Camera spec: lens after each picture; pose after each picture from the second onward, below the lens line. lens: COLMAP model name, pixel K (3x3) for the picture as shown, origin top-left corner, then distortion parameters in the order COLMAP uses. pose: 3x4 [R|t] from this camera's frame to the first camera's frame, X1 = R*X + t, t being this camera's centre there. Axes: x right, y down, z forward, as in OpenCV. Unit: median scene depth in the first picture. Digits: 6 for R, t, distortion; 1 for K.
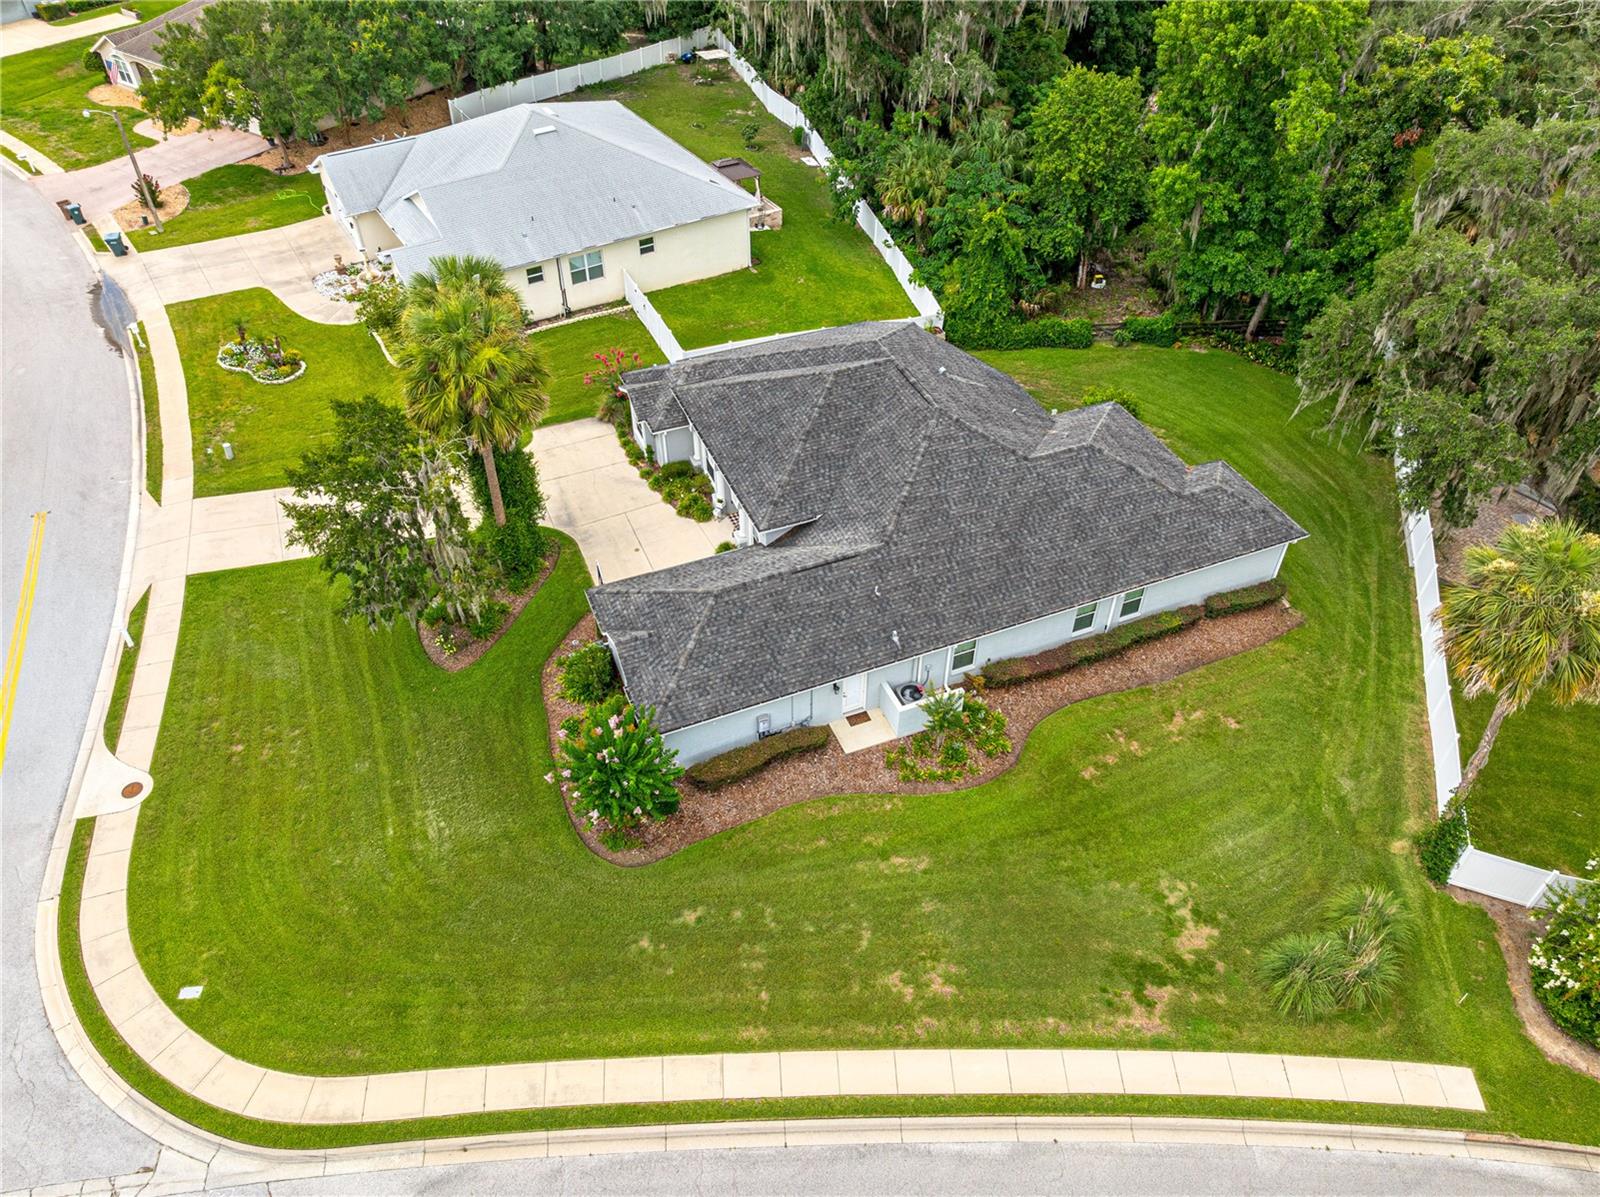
lens RADIAL K [[1124.3, 0, 800.0], [0, 1124.3, 598.5], [0, 0, 1]] dist [-0.040315, 0.003867]
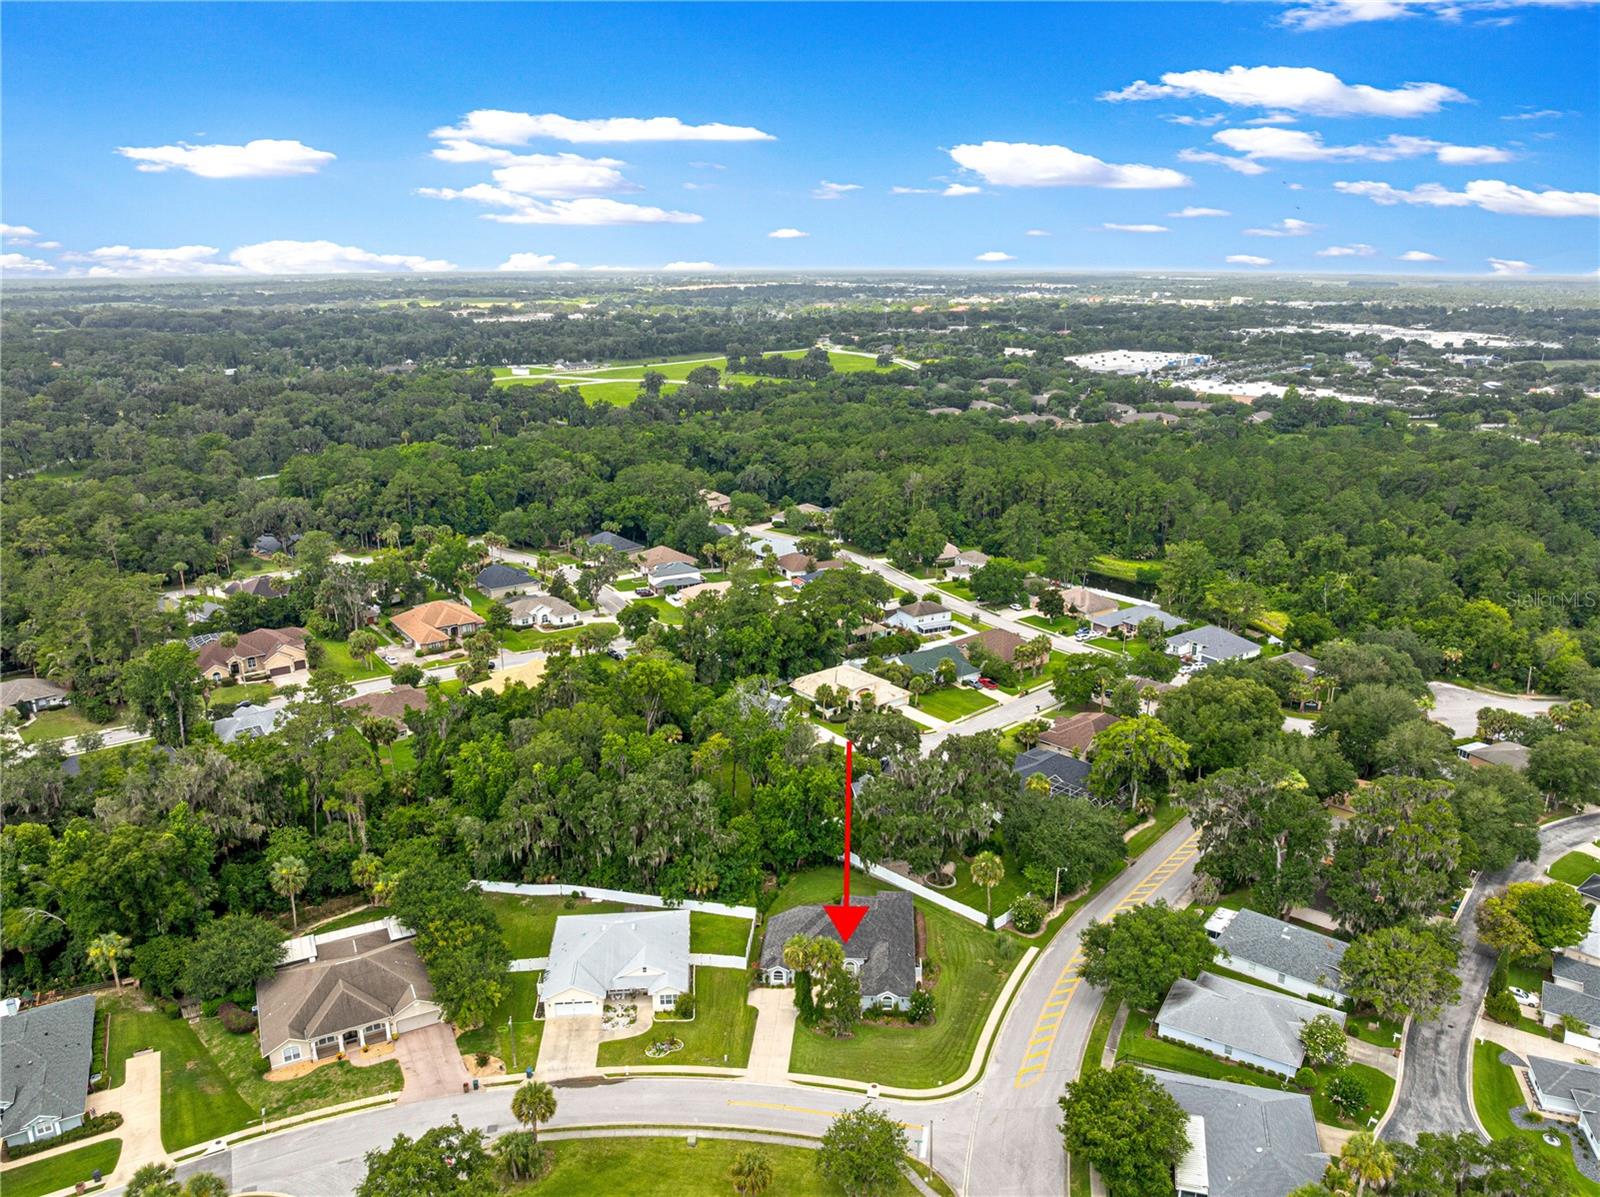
lens RADIAL K [[1124.3, 0, 800.0], [0, 1124.3, 598.5], [0, 0, 1]] dist [-0.040315, 0.003867]
pose [[0.448570, -0.254578, 0.856723, -3.534763], [0.608504, 0.789079, -0.084128, -0.966532], [-0.654605, 0.559057, 0.508869, -1.683679]]
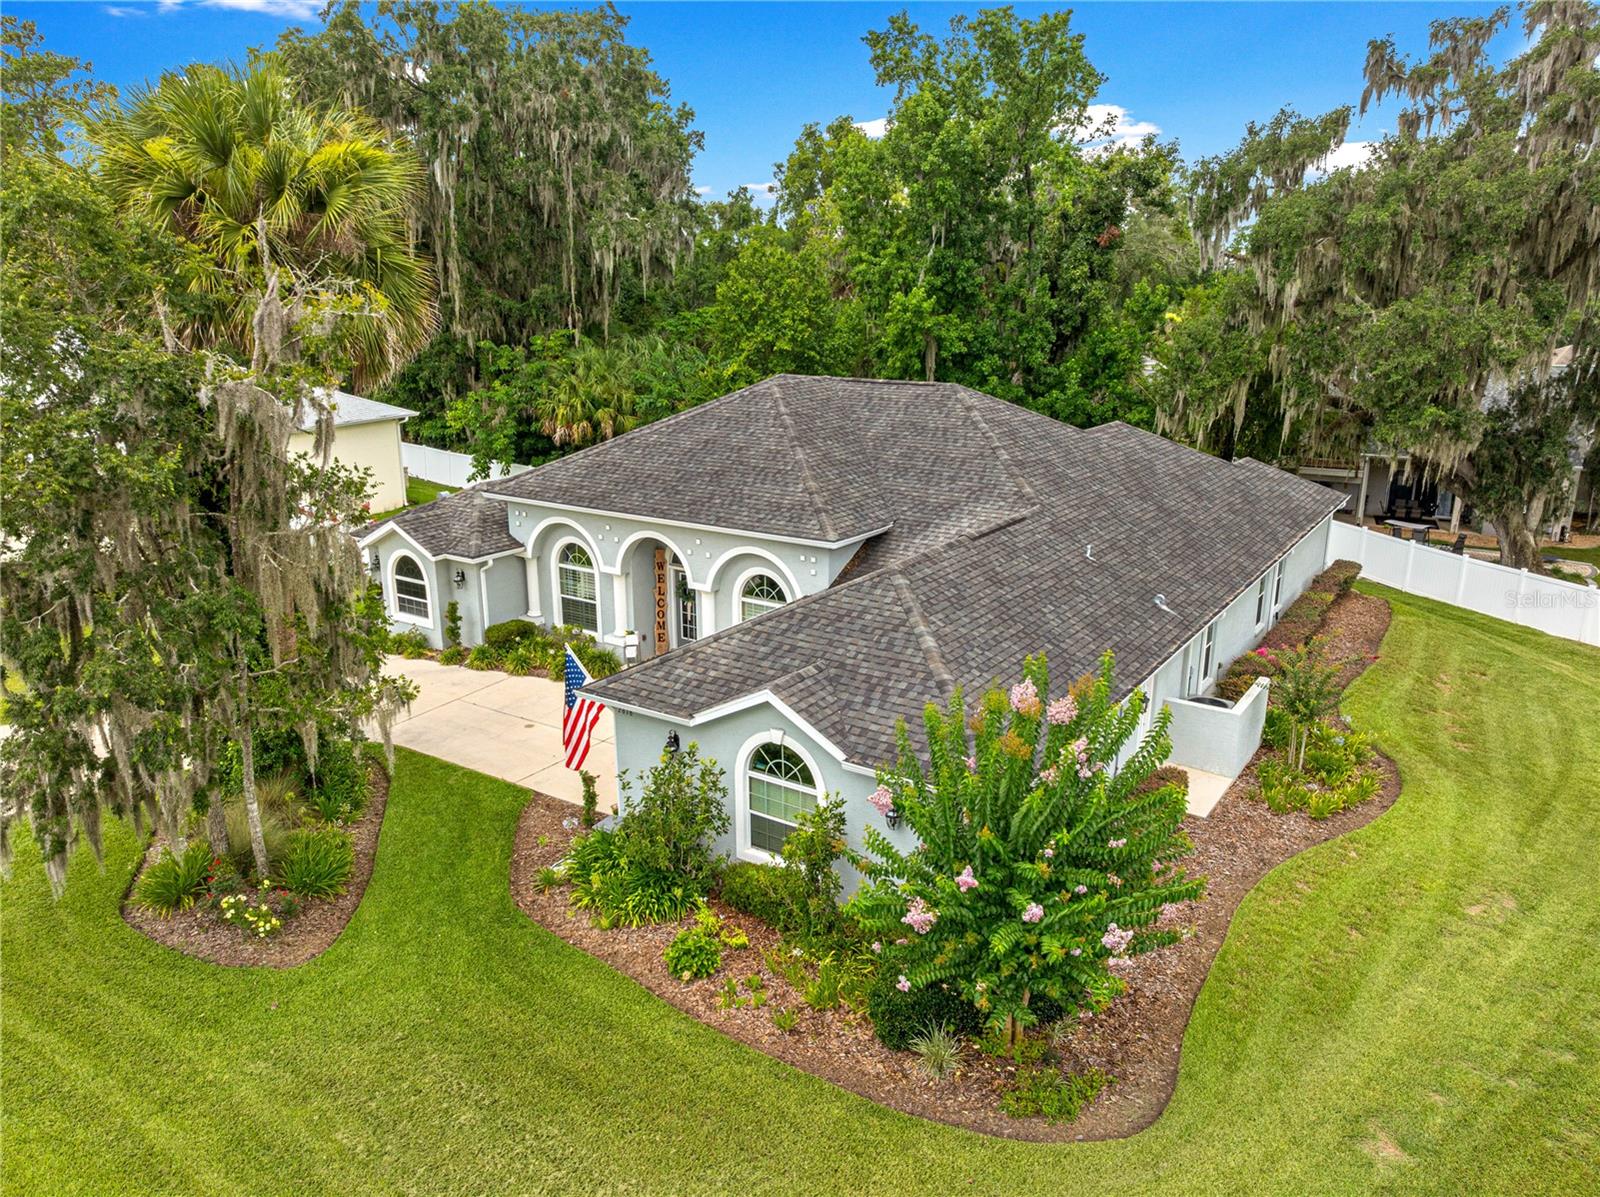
lens RADIAL K [[1124.3, 0, 800.0], [0, 1124.3, 598.5], [0, 0, 1]] dist [-0.040315, 0.003867]
pose [[0.834951, -0.145968, 0.530614, -0.400782], [0.372507, 0.859627, -0.349684, 0.174717], [-0.405088, 0.489627, 0.772120, 0.677676]]
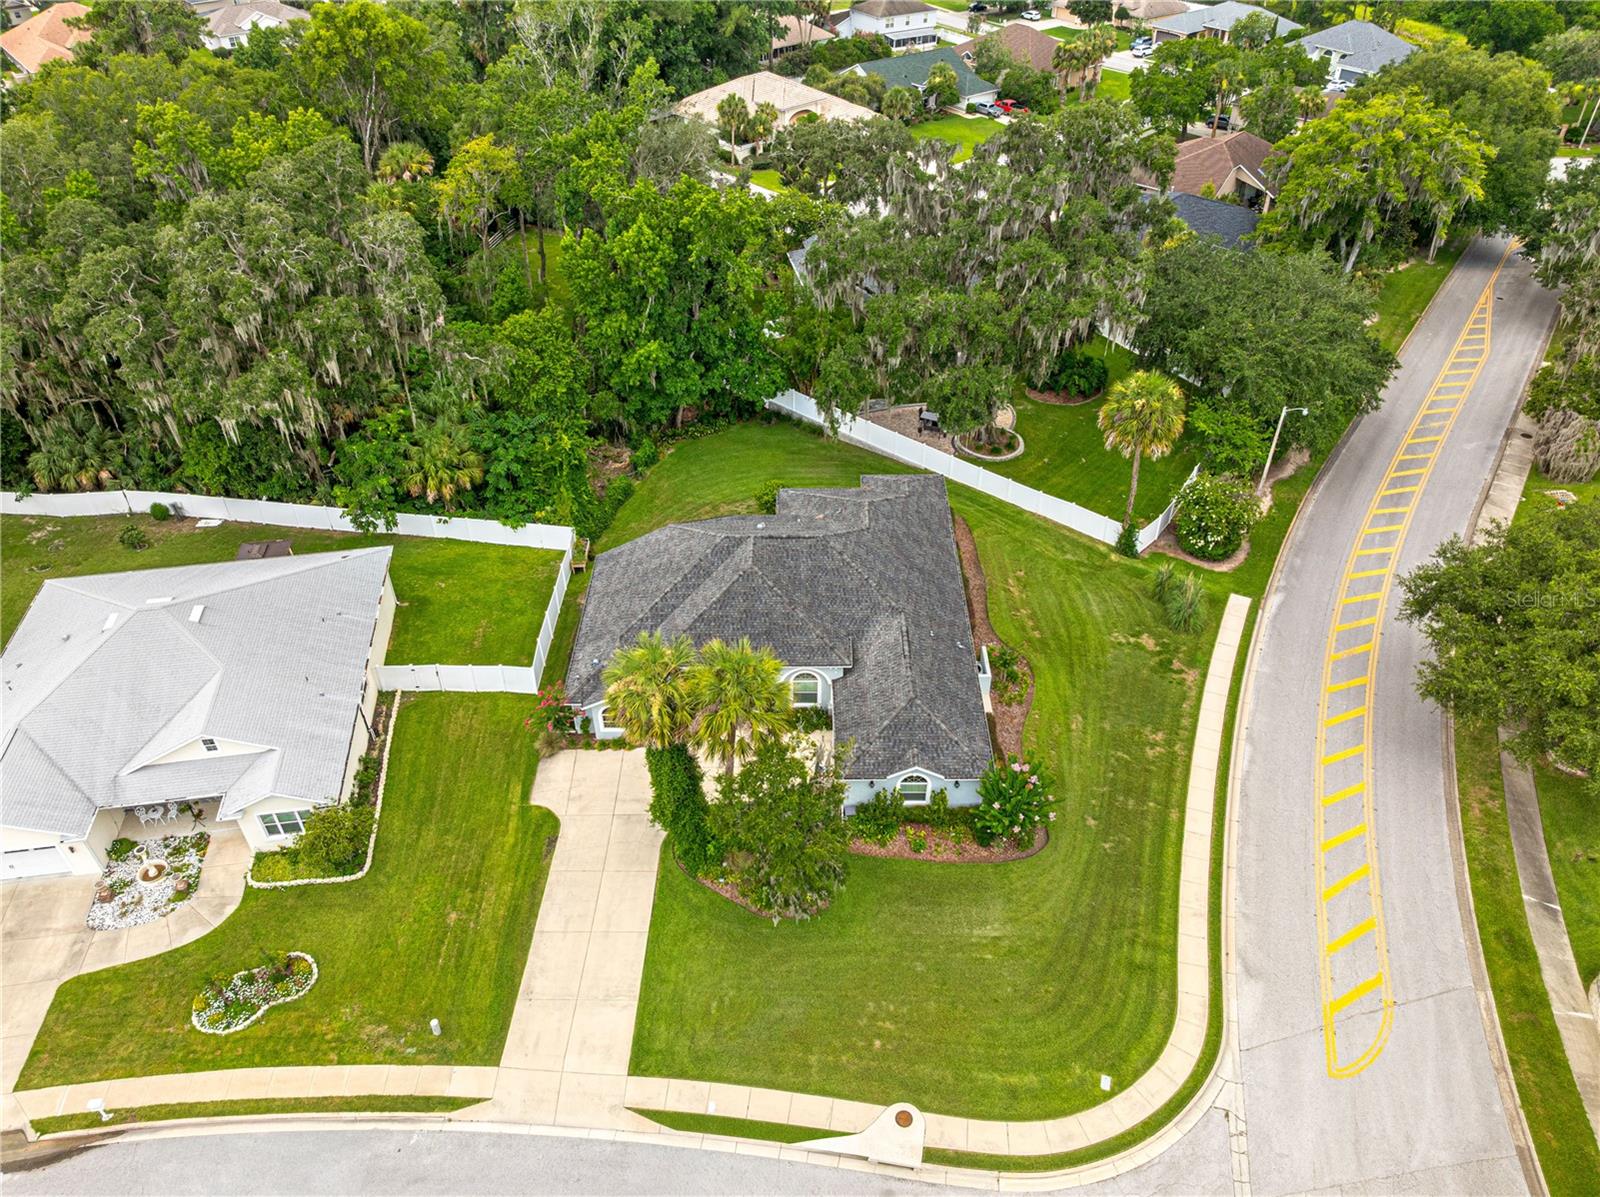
lens RADIAL K [[1124.3, 0, 800.0], [0, 1124.3, 598.5], [0, 0, 1]] dist [-0.040315, 0.003867]
pose [[0.384276, -0.581115, 0.717383, -1.169982], [0.629644, 0.733251, 0.256692, -0.600352], [-0.675189, 0.353055, 0.647666, 0.118836]]
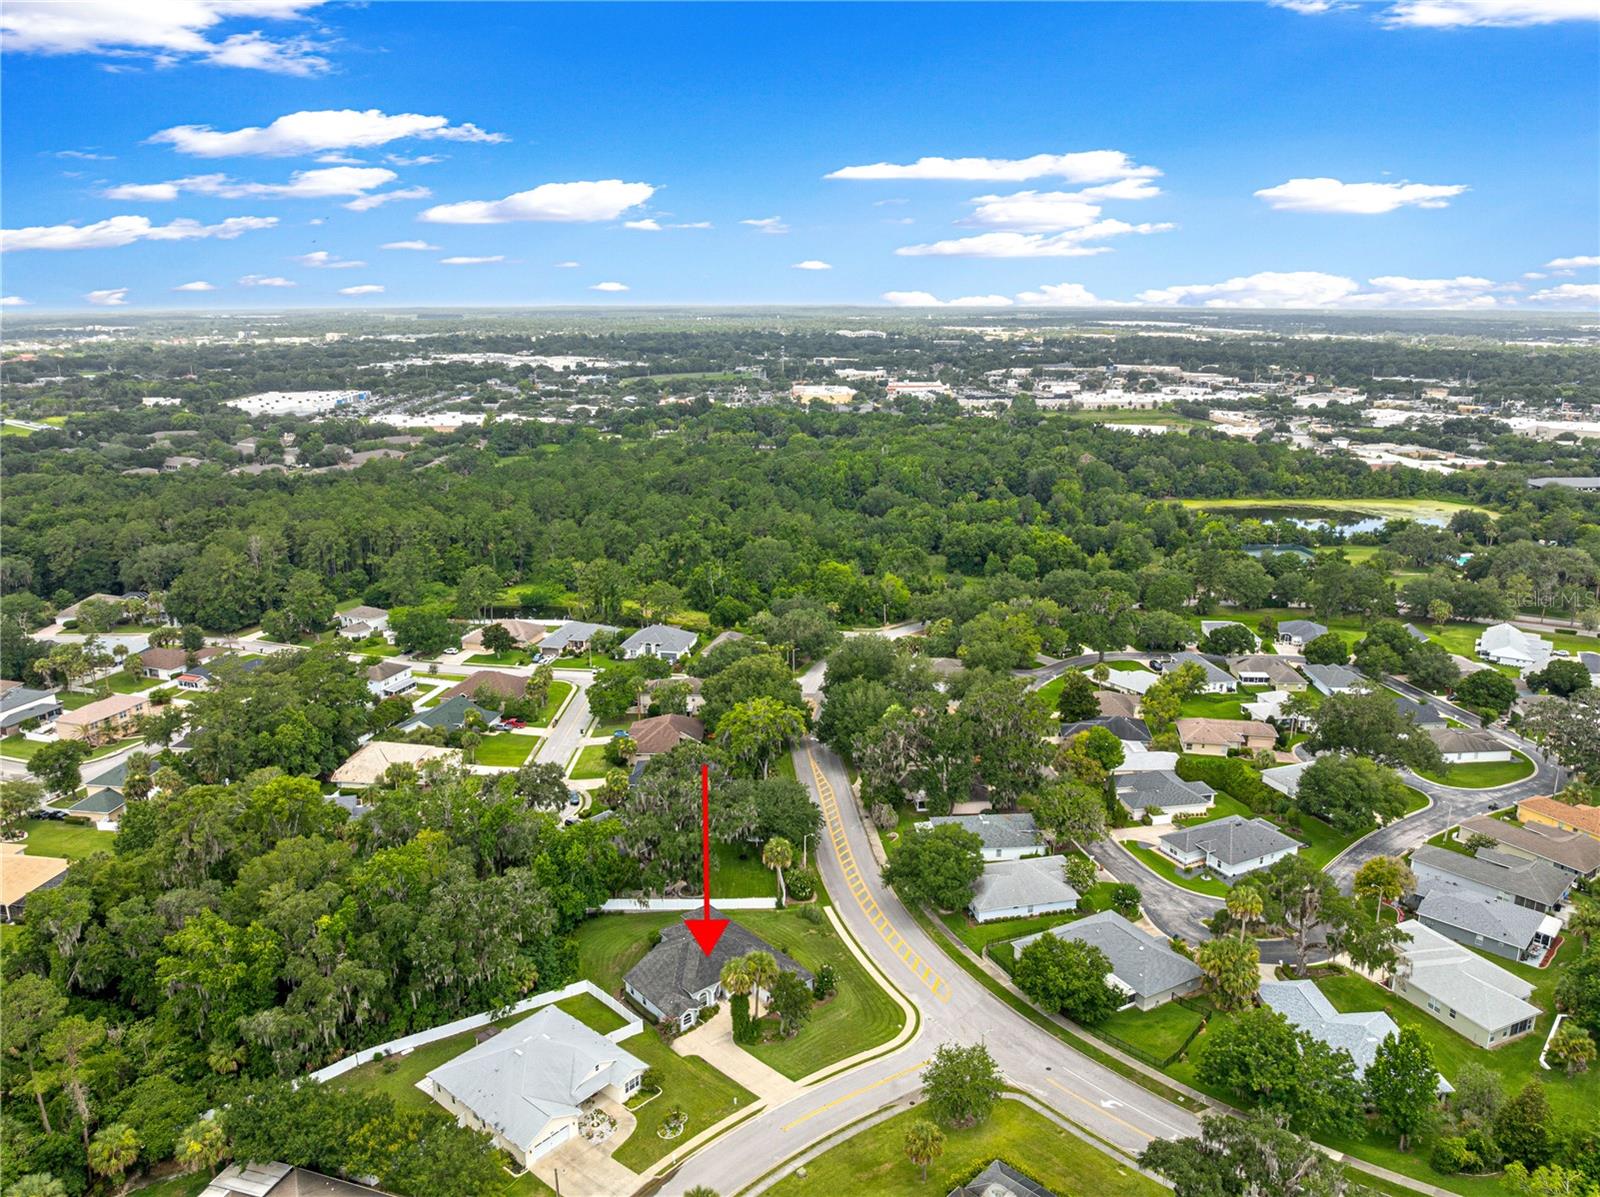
lens RADIAL K [[1124.8, 0, 804.5], [0, 1124.8, 624.3], [0, 0, 1]] dist [-0.045209, 0.000242]
pose [[-0.309153, -0.263412, 0.913804, -3.865067], [0.647110, 0.645864, 0.405102, -2.649411], [-0.696902, 0.716571, -0.029215, 0.145644]]
